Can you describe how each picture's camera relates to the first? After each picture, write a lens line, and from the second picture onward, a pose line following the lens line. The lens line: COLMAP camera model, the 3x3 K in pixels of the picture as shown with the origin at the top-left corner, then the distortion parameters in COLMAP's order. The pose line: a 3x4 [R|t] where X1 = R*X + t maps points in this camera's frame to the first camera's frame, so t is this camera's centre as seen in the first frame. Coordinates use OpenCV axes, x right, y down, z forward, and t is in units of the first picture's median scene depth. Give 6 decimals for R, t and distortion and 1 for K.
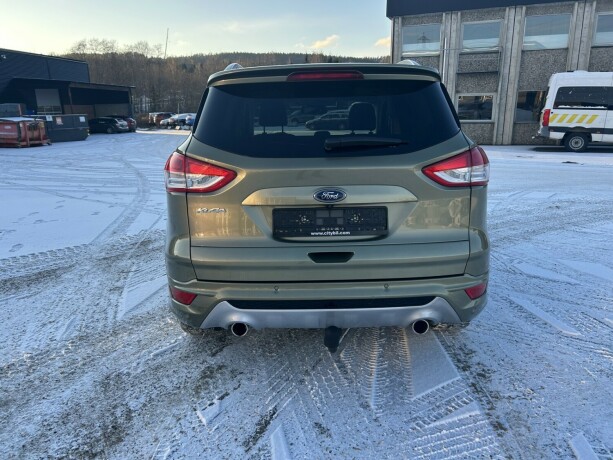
lens RADIAL K [[456.3, 0, 306.5], [0, 456.3, 230.0], [0, 0, 1]] dist [0.045897, -0.043948]
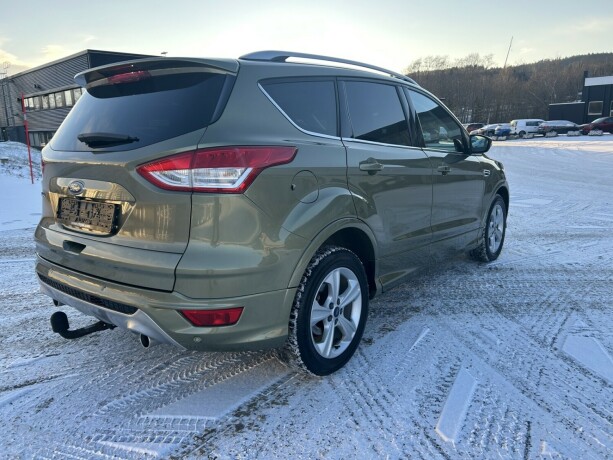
lens RADIAL K [[456.3, 0, 306.5], [0, 456.3, 230.0], [0, 0, 1]] dist [0.045897, -0.043948]
pose [[0.786543, 0.125649, -0.604618, 0.724548], [-0.139935, 0.989878, 0.023672, -0.051922], [0.601472, 0.065988, 0.796164, 0.313505]]
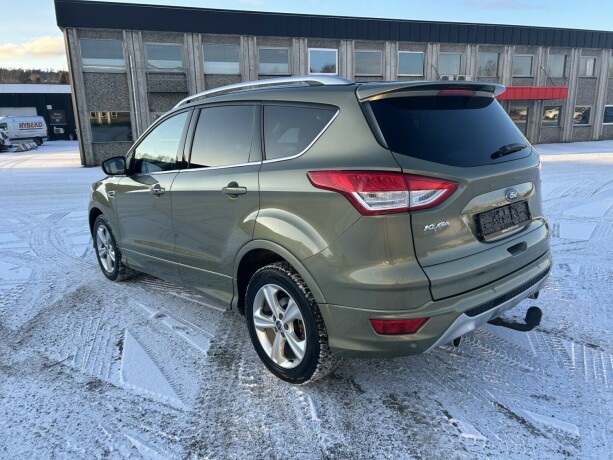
lens RADIAL K [[456.3, 0, 306.5], [0, 456.3, 230.0], [0, 0, 1]] dist [0.045897, -0.043948]
pose [[0.751316, -0.157565, 0.640857, -0.701478], [0.182191, 0.982863, 0.028058, -0.075046], [-0.634295, 0.095678, 0.767147, 0.293398]]
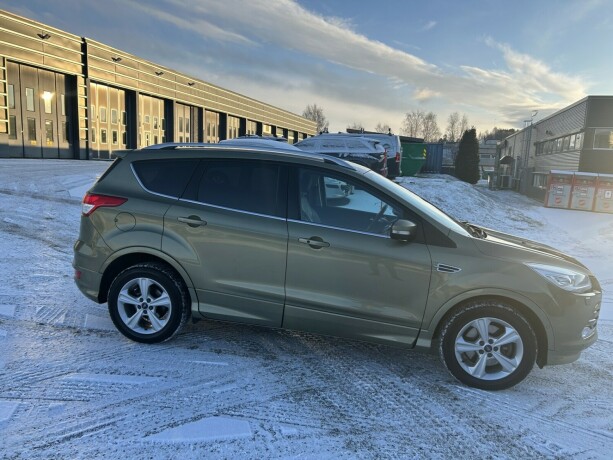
lens RADIAL K [[456.3, 0, 306.5], [0, 456.3, 230.0], [0, 0, 1]] dist [0.045897, -0.043948]
pose [[-0.173826, 0.143539, -0.974259, 1.388024], [-0.283416, 0.940172, 0.189083, -0.436333], [0.943112, 0.308988, -0.122745, 1.449141]]
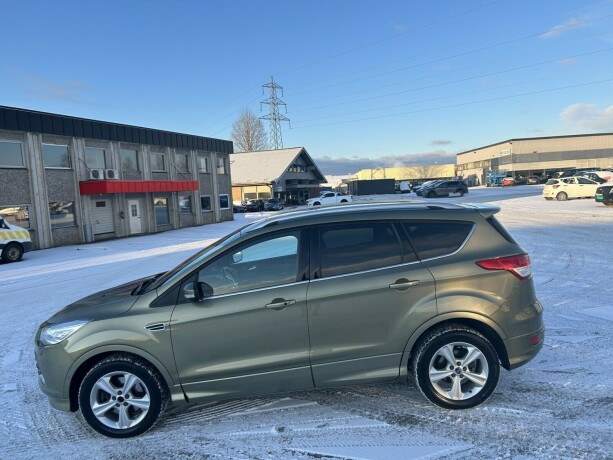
lens RADIAL K [[456.3, 0, 306.5], [0, 456.3, 230.0], [0, 0, 1]] dist [0.045897, -0.043948]
pose [[0.014025, -0.073489, 0.997197, -1.394527], [0.309950, 0.948491, 0.065541, -0.431850], [-0.950649, 0.308162, 0.036080, 1.174665]]
